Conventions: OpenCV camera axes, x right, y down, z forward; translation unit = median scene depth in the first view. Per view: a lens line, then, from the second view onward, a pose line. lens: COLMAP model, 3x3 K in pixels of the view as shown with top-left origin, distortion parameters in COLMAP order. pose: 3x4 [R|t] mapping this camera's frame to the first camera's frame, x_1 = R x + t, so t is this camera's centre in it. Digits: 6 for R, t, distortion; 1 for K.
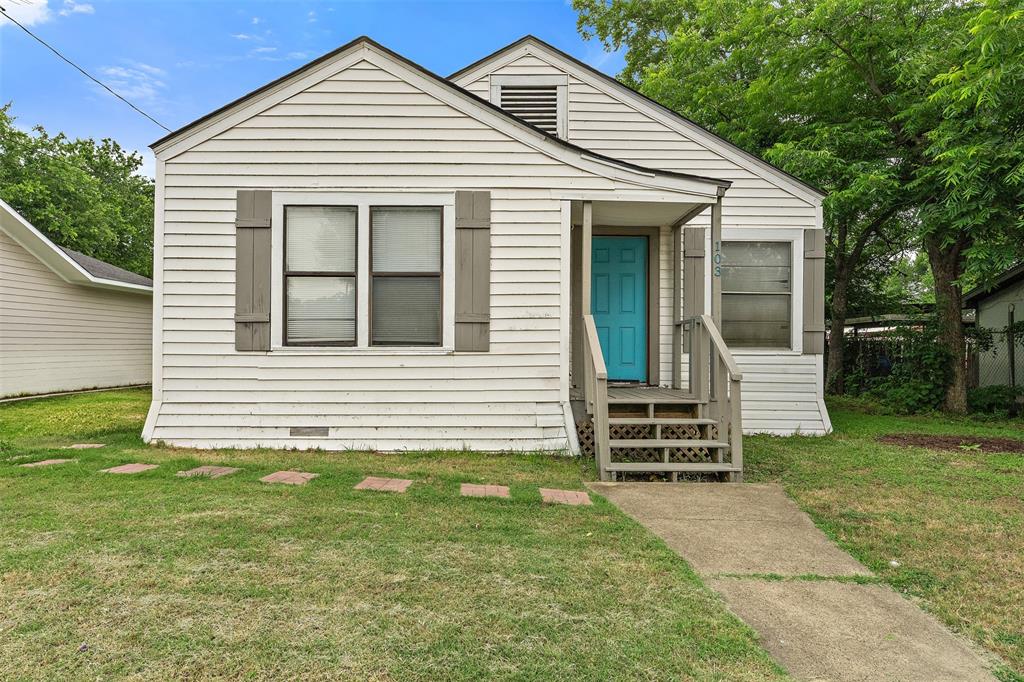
lens RADIAL K [[603.8, 0, 498.1], [0, 603.8, 347.2], [0, 0, 1]] dist [0.000686, -0.000210]
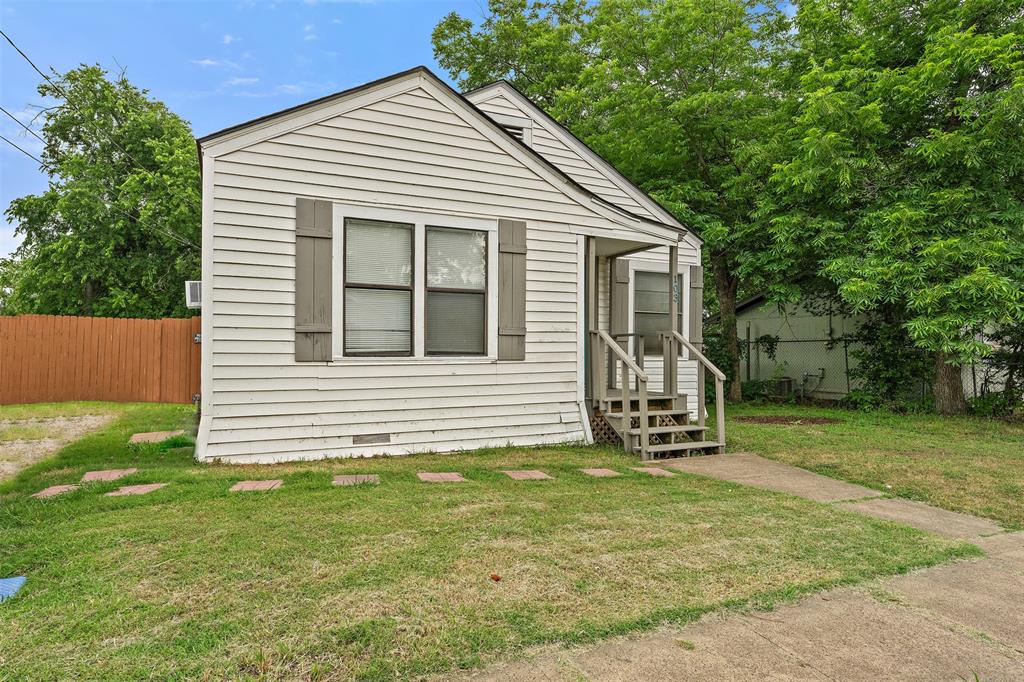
lens RADIAL K [[603.8, 0, 504.1], [0, 603.8, 354.8], [0, 0, 1]] dist [0.000686, -0.000210]
pose [[0.904049, -0.003515, 0.427414, -0.545342], [0.000509, 0.999974, 0.007148, -0.011518], [-0.427428, -0.006244, 0.904028, -0.030899]]
